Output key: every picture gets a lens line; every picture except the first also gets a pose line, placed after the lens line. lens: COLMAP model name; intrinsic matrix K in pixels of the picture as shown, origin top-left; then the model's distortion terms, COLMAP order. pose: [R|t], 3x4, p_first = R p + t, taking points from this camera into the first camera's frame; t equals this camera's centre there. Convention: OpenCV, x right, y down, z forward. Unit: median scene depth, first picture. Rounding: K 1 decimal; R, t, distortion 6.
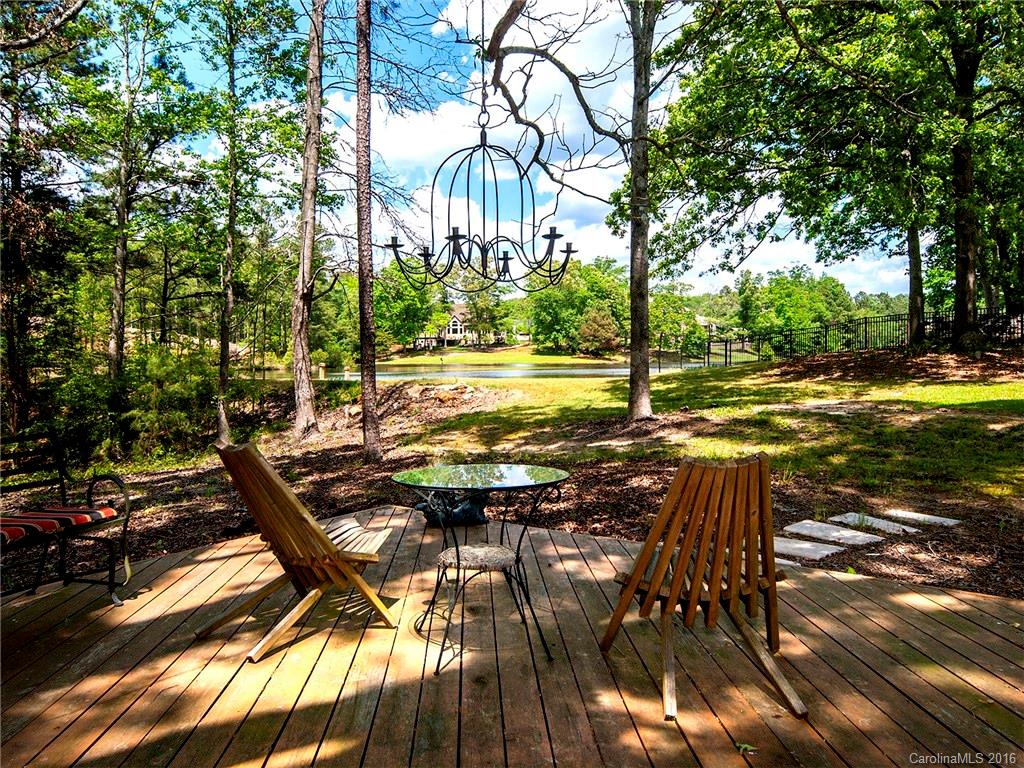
lens RADIAL K [[771.3, 0, 509.0], [0, 771.3, 383.2], [0, 0, 1]] dist [0.010821, 0.001744]
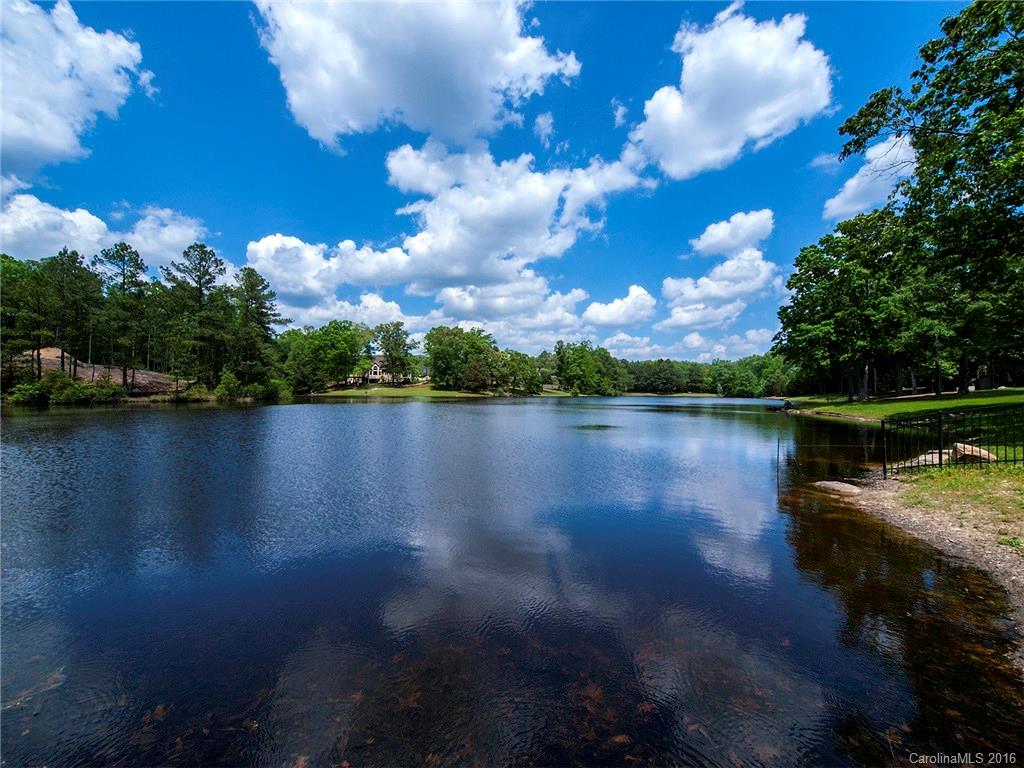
lens RADIAL K [[418.2, 0, 513.8], [0, 418.2, 387.8], [0, 0, 1]] dist [0.014294, 0.000061]
pose [[0.967135, 0.014991, 0.253822, -0.180629], [-0.004372, 0.999093, -0.042348, -0.071343], [-0.254226, 0.039847, 0.966324, 1.701356]]
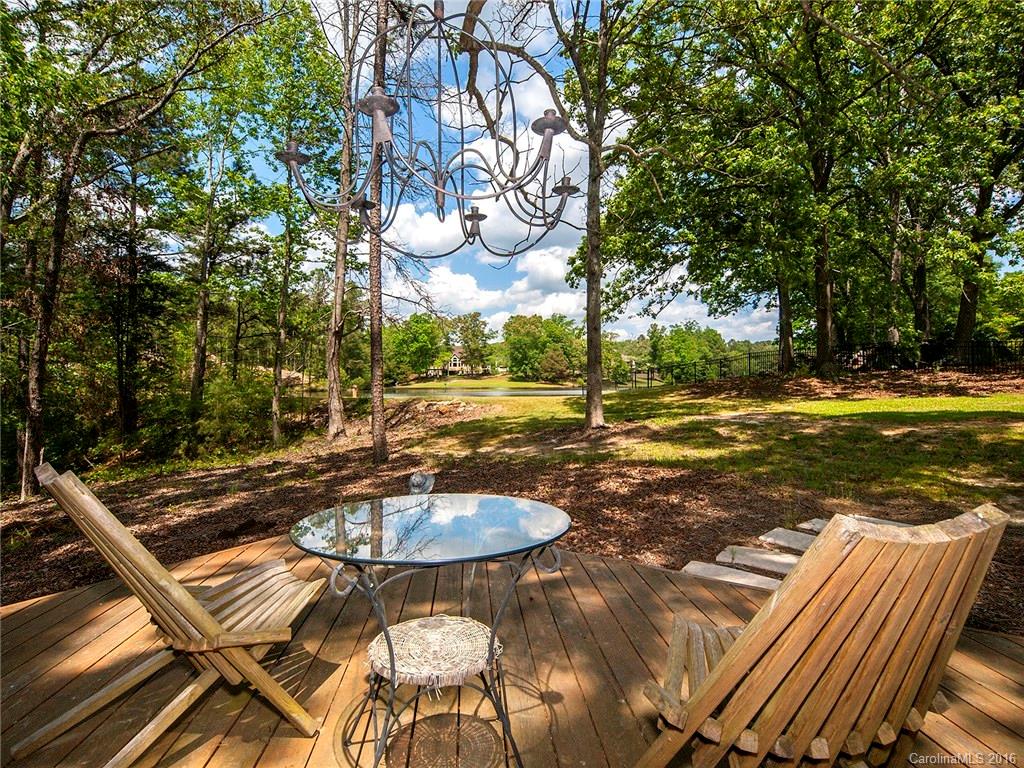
lens RADIAL K [[532.2, 0, 510.1], [0, 532.2, 386.4], [0, 0, 1]] dist [0.000833, -0.000267]
pose [[0.999456, 0.002252, 0.032903, 0.001376], [-0.001339, 0.999614, -0.027738, 0.002041], [-0.032952, 0.027679, 0.999074, 0.062378]]
